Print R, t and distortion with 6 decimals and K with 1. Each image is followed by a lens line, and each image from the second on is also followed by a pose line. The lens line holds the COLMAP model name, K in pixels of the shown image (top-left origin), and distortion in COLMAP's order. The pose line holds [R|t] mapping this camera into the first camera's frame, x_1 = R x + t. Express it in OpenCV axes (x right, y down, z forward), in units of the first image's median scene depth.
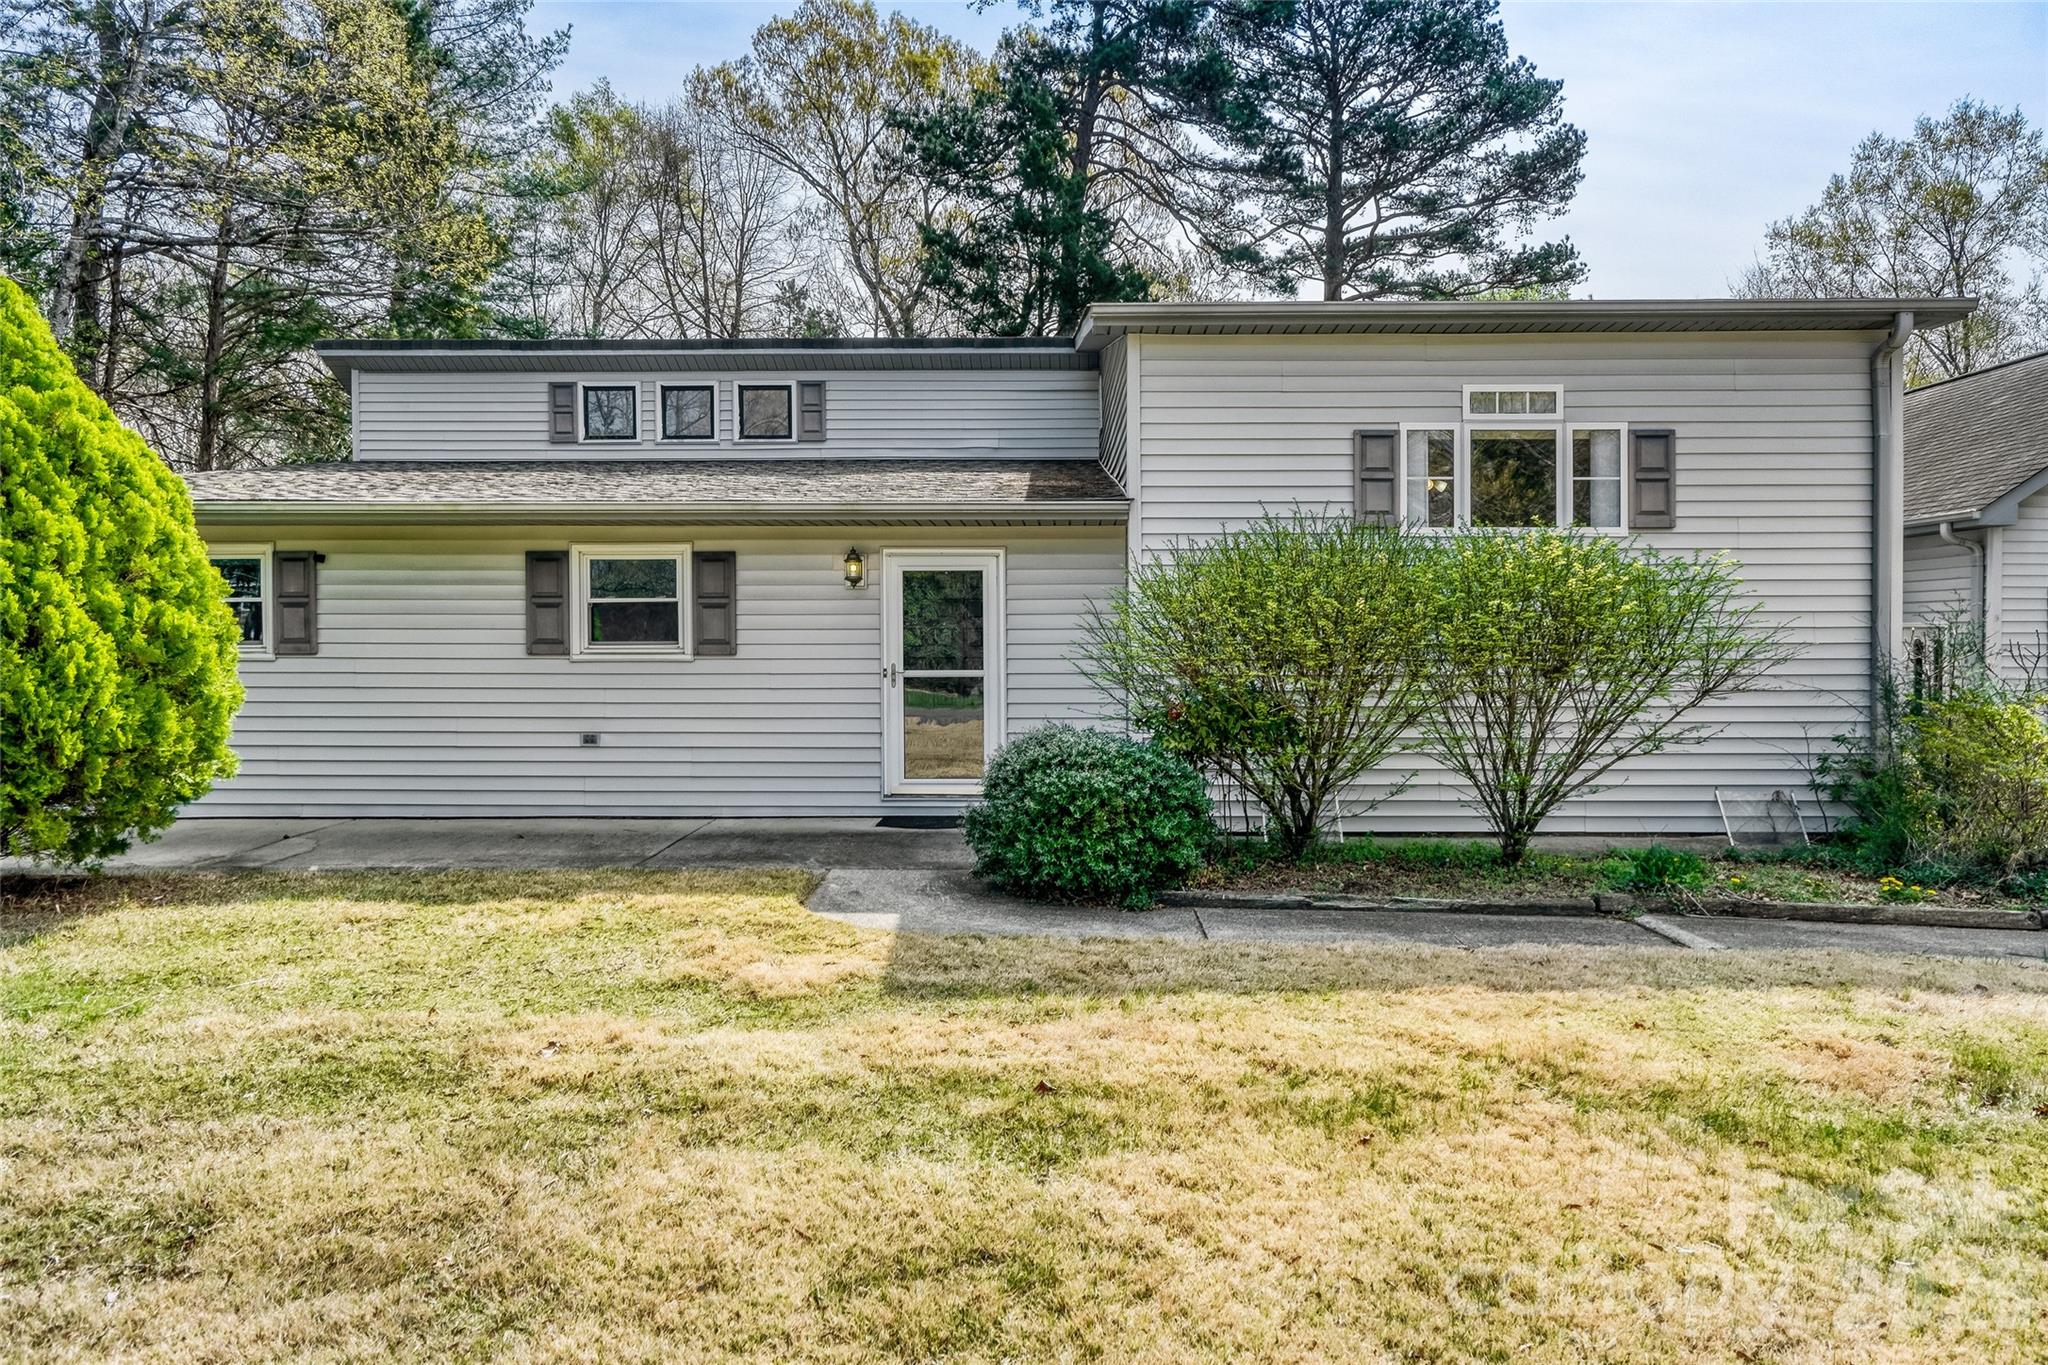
lens RADIAL K [[1298.8, 0, 1012.4], [0, 1298.8, 645.0], [0, 0, 1]] dist [0.002580, -0.003442]
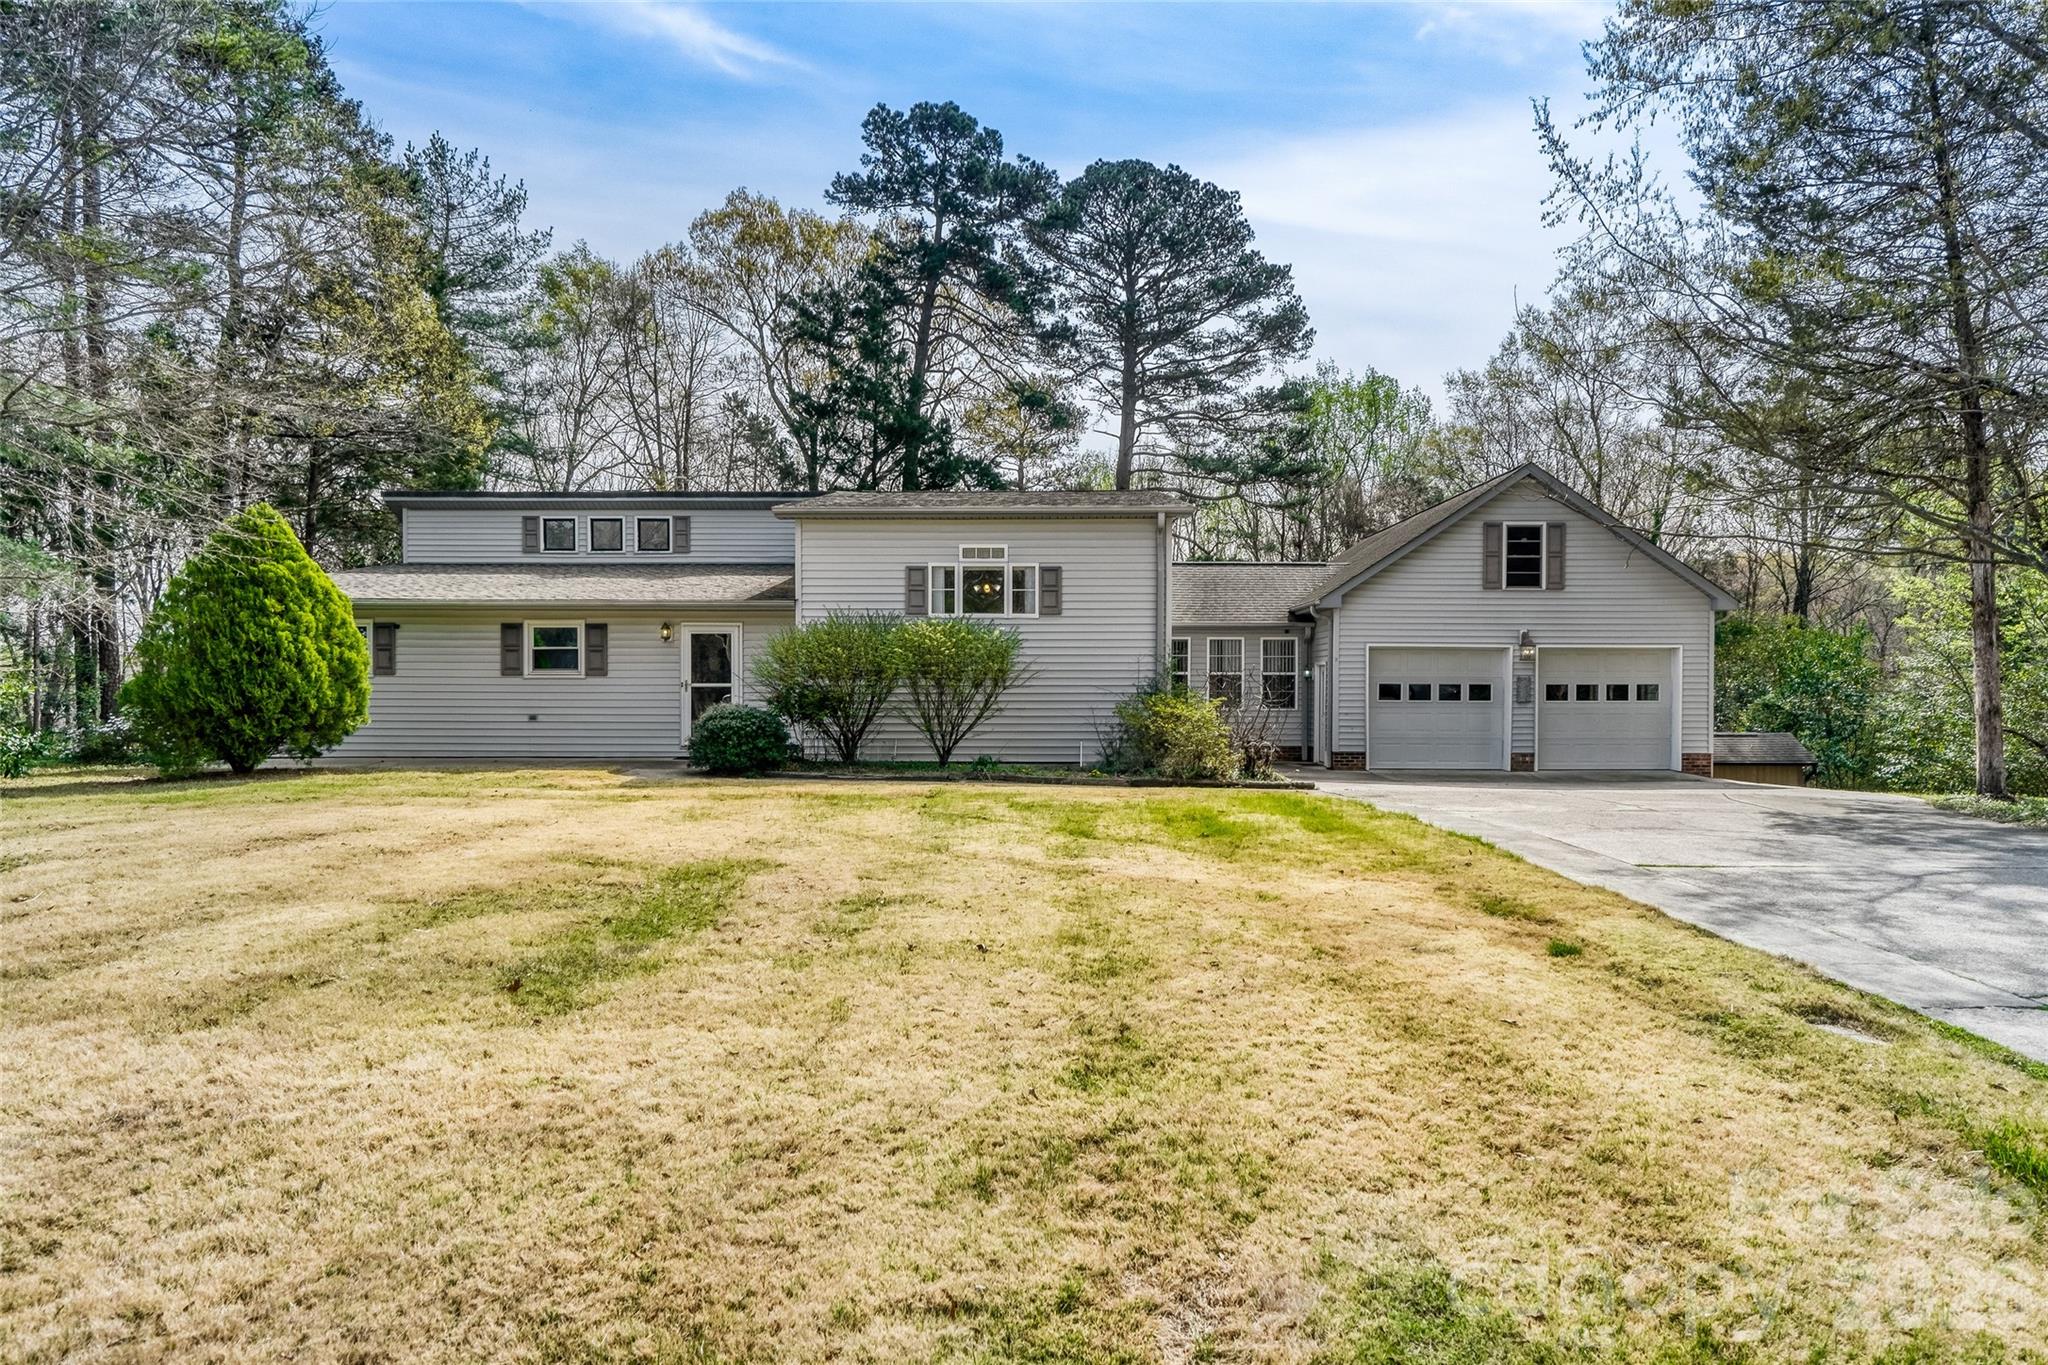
lens RADIAL K [[1295.6, 0, 1028.9], [0, 1295.6, 686.5], [0, 0, 1]] dist [0.009812, 0.000803]
pose [[0.999974, 0.002690, 0.006741, 0.434458], [-0.002654, 0.999982, -0.005354, 0.034339], [-0.006755, 0.005336, 0.999963, -1.025009]]
